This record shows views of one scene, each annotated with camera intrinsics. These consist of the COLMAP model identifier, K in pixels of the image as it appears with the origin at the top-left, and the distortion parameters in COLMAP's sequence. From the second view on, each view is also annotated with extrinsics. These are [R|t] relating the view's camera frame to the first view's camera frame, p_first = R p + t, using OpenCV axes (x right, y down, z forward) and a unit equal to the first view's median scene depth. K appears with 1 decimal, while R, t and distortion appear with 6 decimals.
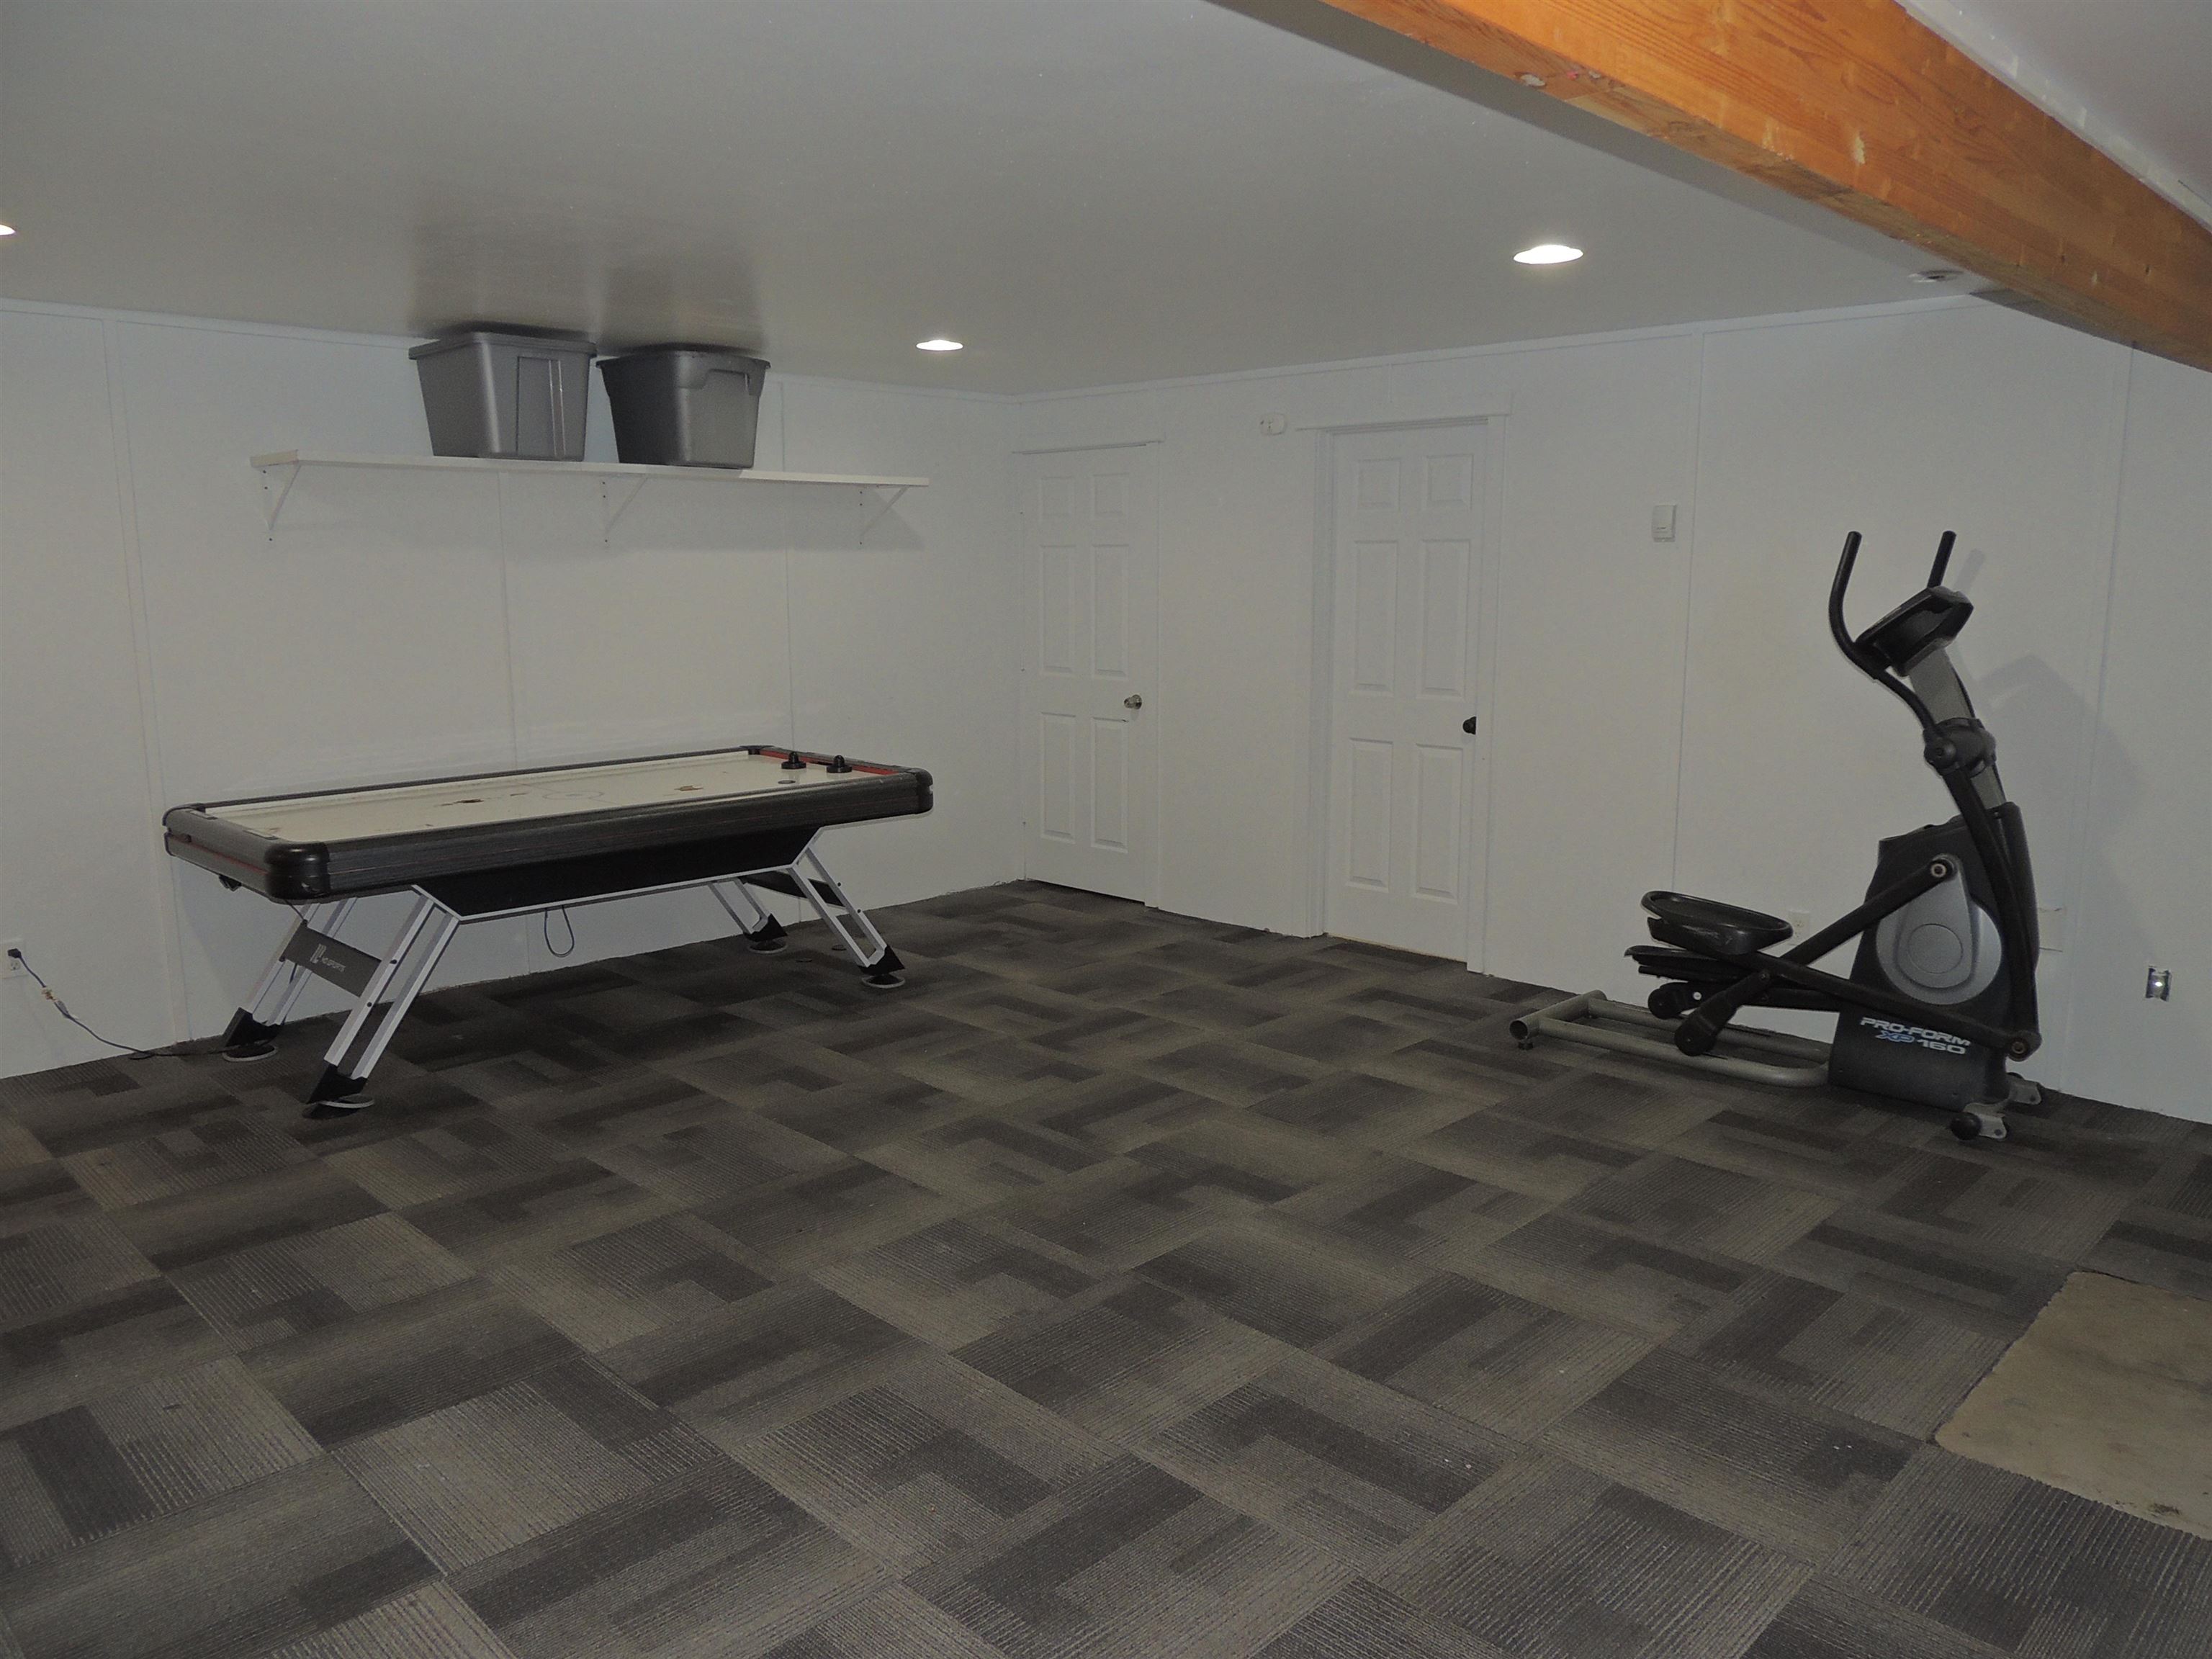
lens RADIAL K [[1579.4, 0, 1107.4], [0, 1579.4, 837.4], [0, 0, 1]] dist [-0.015814, 0.006918]
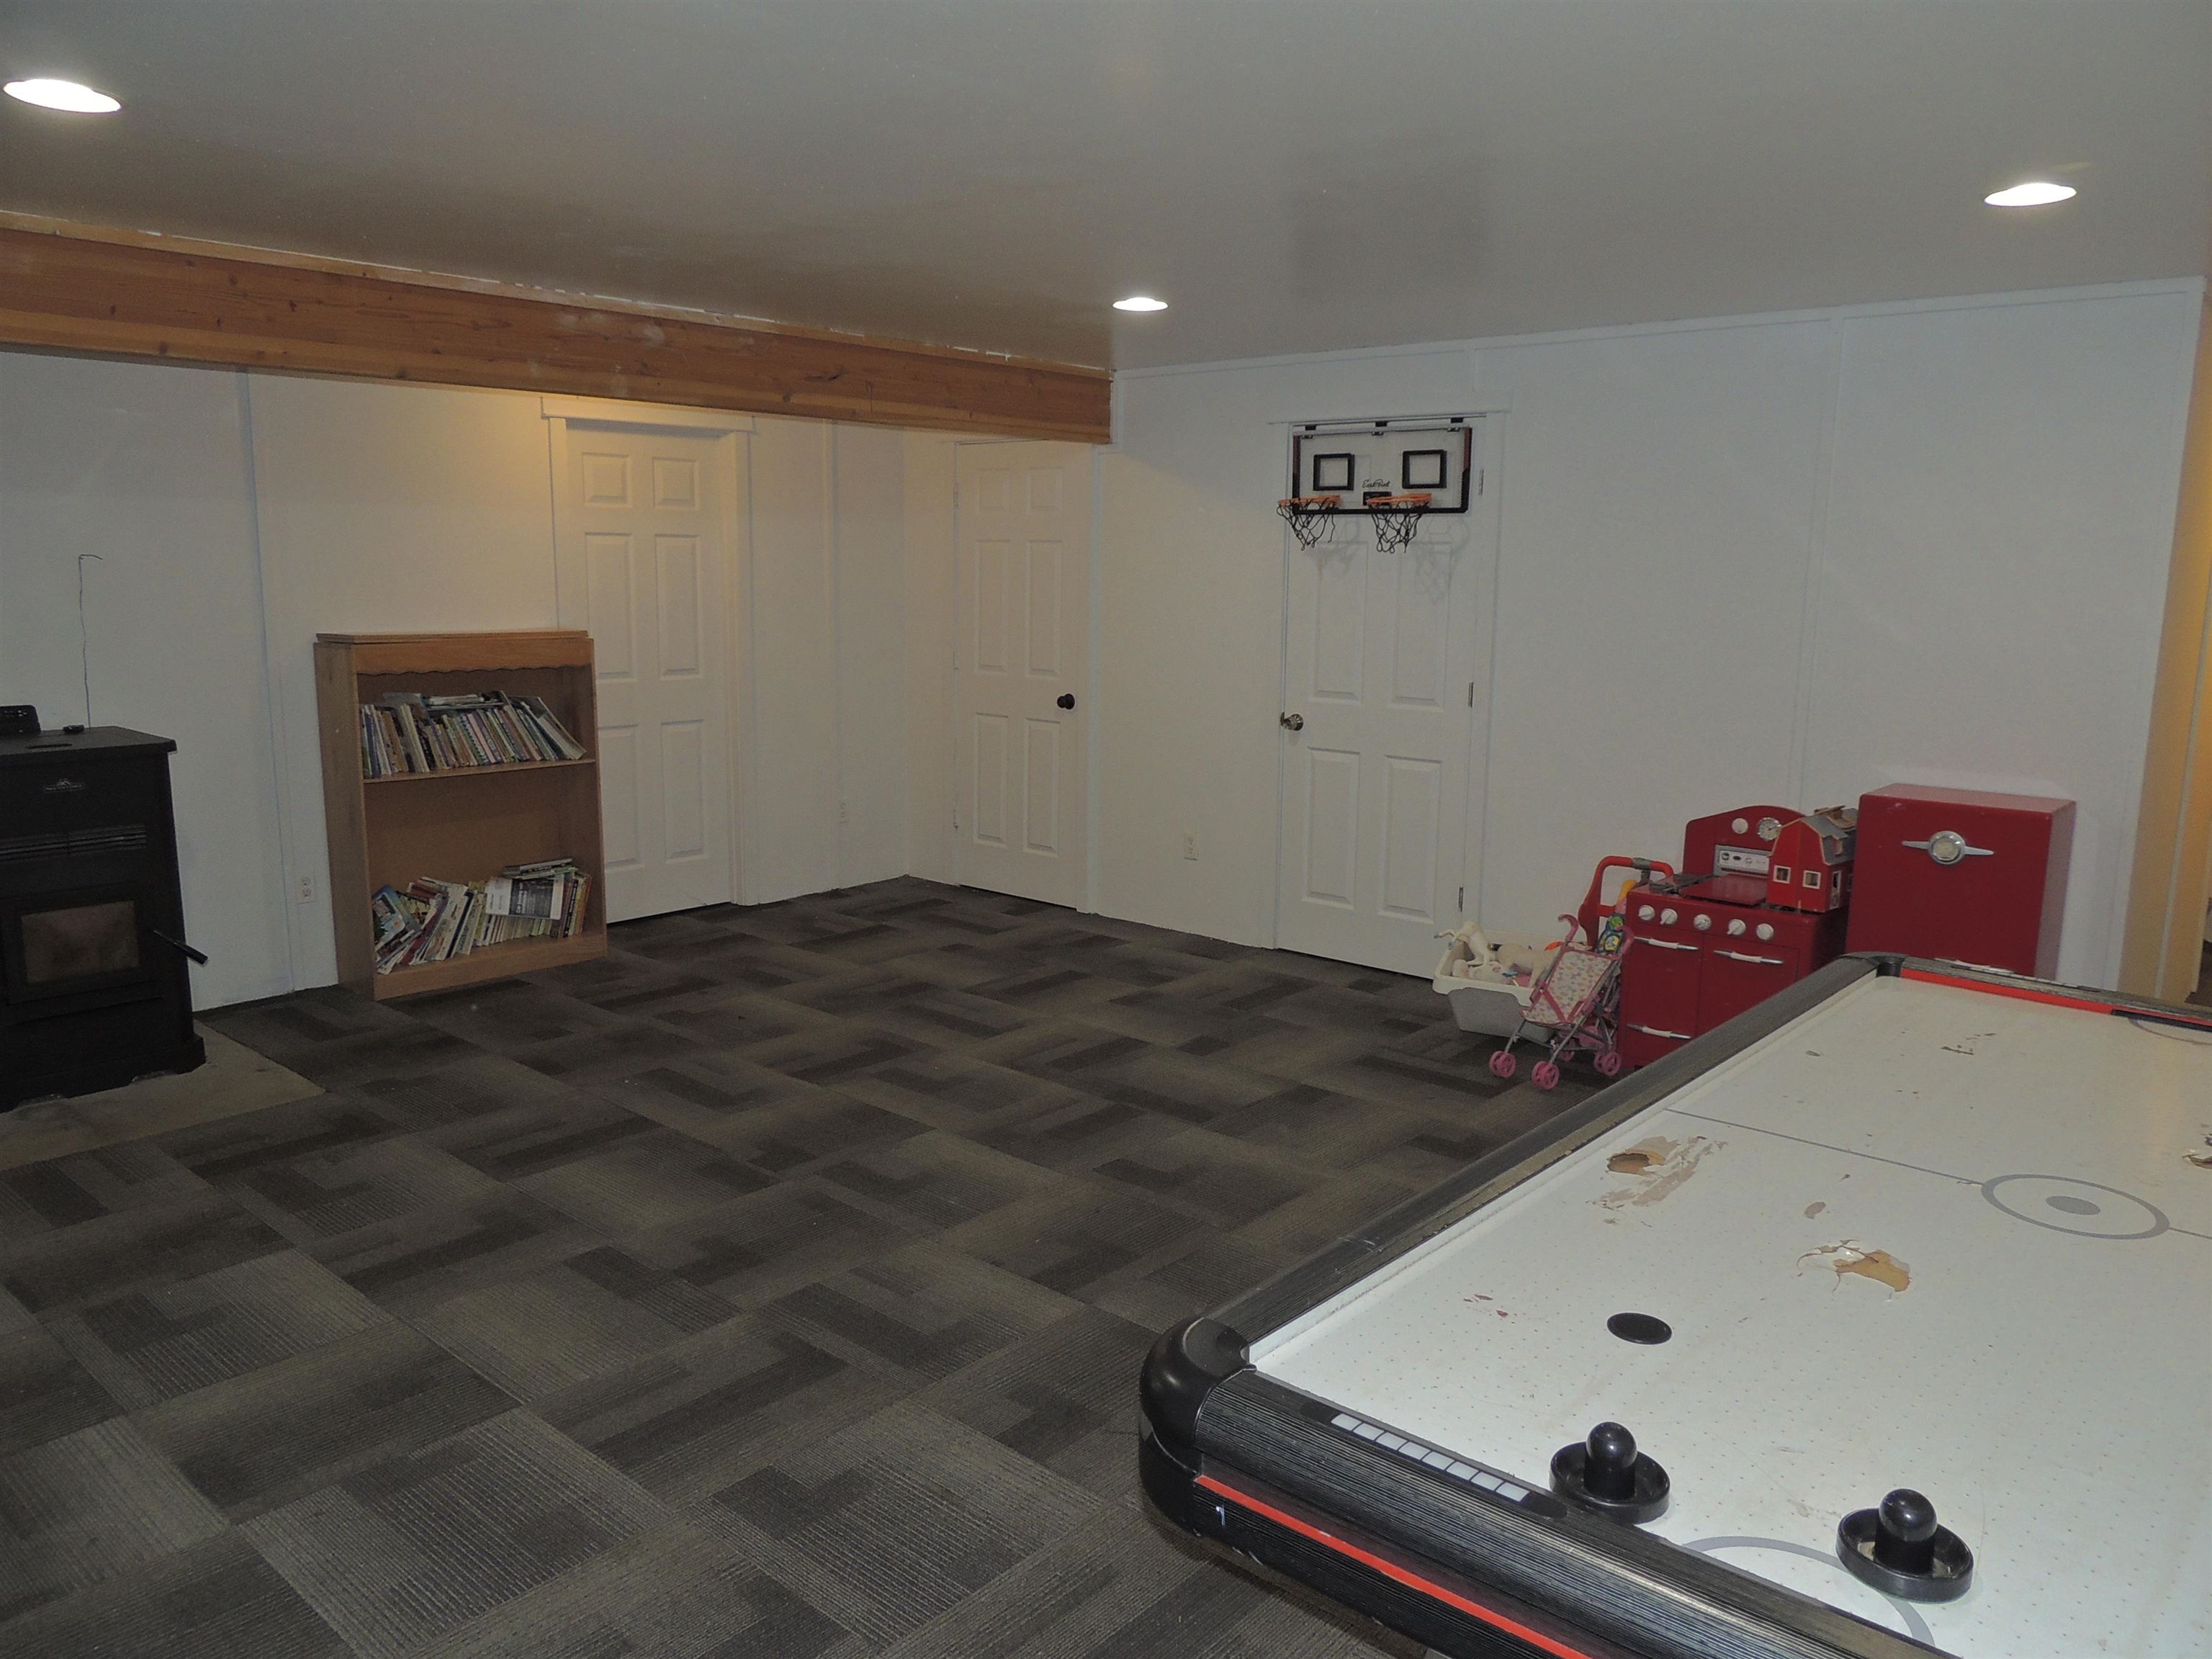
lens RADIAL K [[1579.4, 0, 1095.6], [0, 1579.4, 815.8], [0, 0, 1]] dist [-0.015814, 0.006918]
pose [[-0.998366, -0.000467, -0.057137, -0.119651], [-0.019092, 0.945222, 0.325871, -0.290173], [0.053855, 0.326429, -0.943686, 1.661545]]
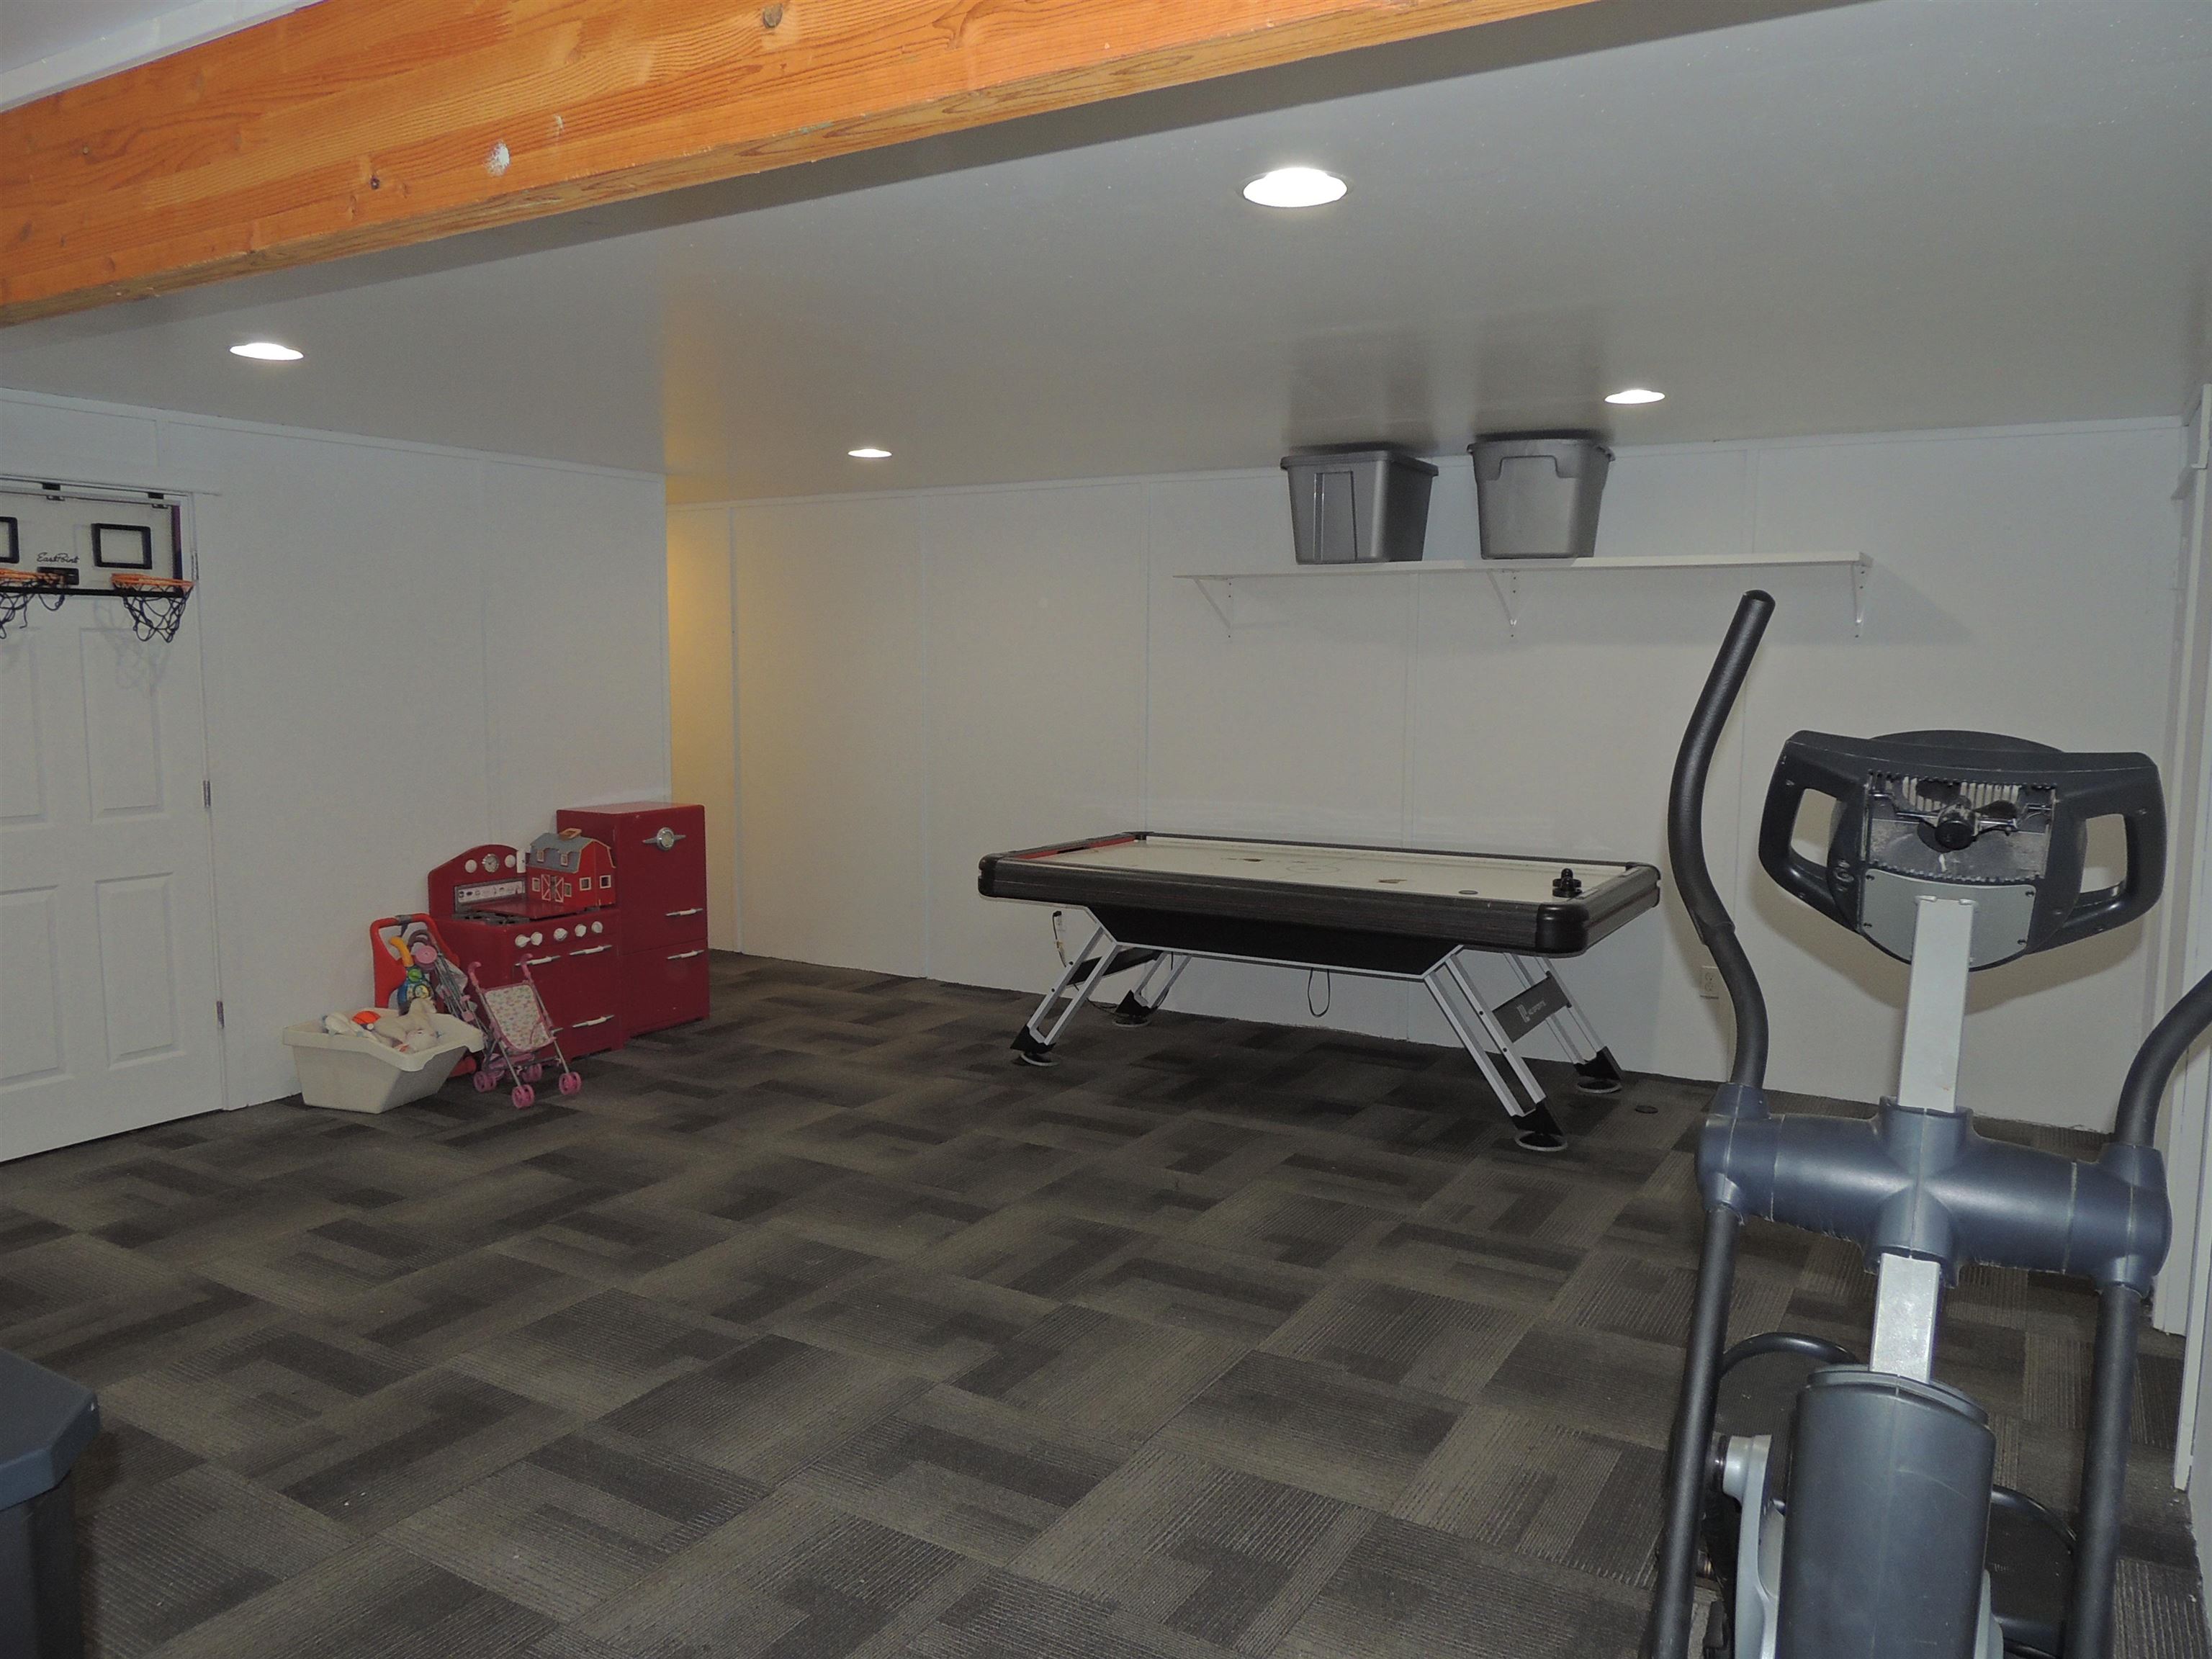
lens RADIAL K [[1579.4, 0, 1122.5], [0, 1579.4, 840.5], [0, 0, 1]] dist [-0.015814, 0.006918]
pose [[0.242928, 0.115615, -0.963130, 0.859274], [-0.168906, 0.982746, 0.075367, -0.135157], [0.955226, 0.144370, 0.258264, 0.753738]]
